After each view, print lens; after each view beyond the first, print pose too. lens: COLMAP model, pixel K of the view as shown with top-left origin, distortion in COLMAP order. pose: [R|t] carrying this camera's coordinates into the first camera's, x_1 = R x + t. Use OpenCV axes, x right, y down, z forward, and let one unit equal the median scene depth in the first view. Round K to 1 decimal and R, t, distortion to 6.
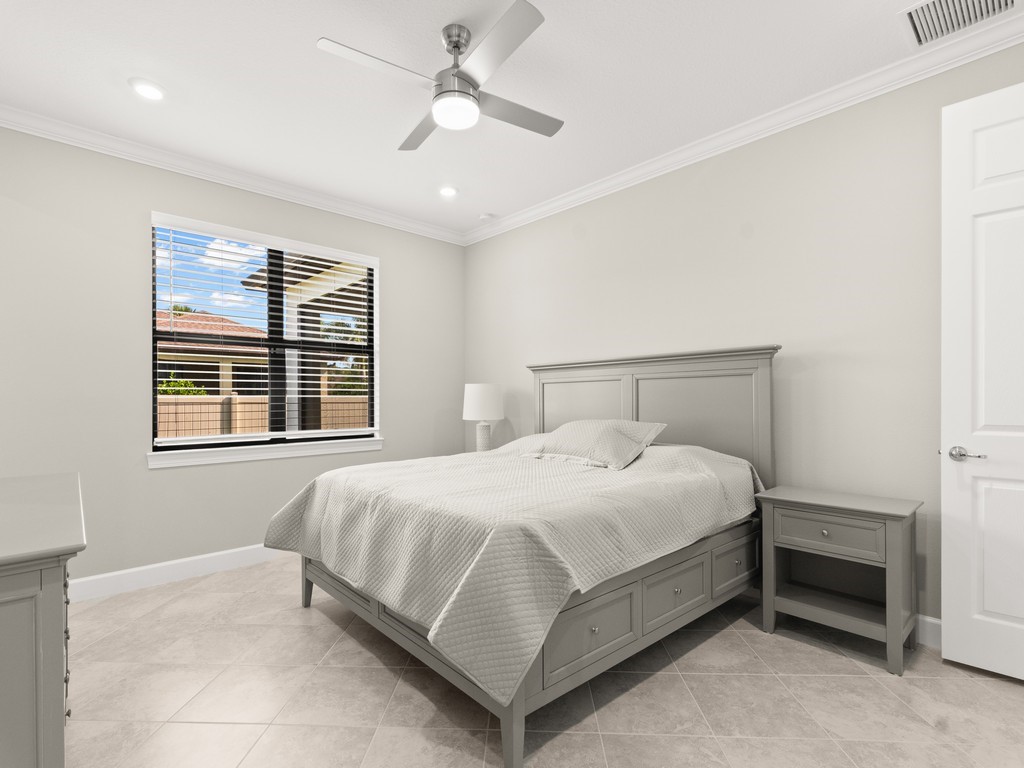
lens RADIAL K [[471.3, 0, 536.1], [0, 471.3, 393.6], [0, 0, 1]] dist [-0.002369, -0.000452]
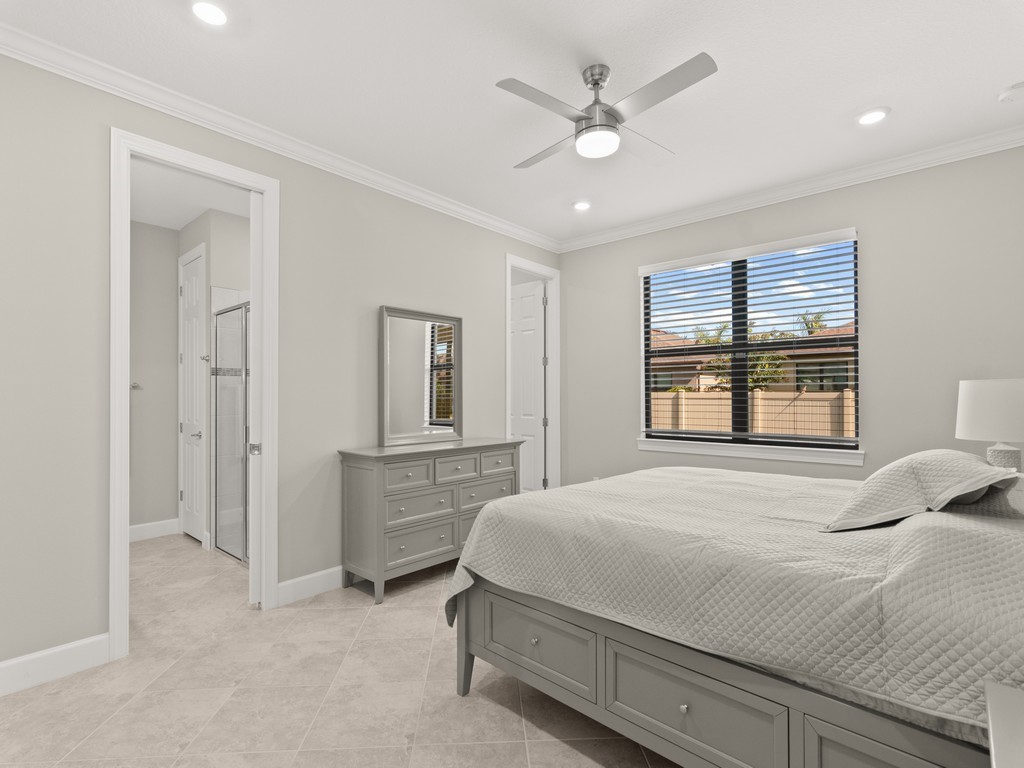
lens RADIAL K [[506.5, 0, 504.3], [0, 506.5, 388.0], [0, 0, 1]] dist [0.003499, 0.001734]
pose [[0.093450, -0.012195, -0.995549, 0.603483], [0.009567, 0.999890, -0.011350, -0.011294], [0.995578, -0.008464, 0.093556, 0.423861]]
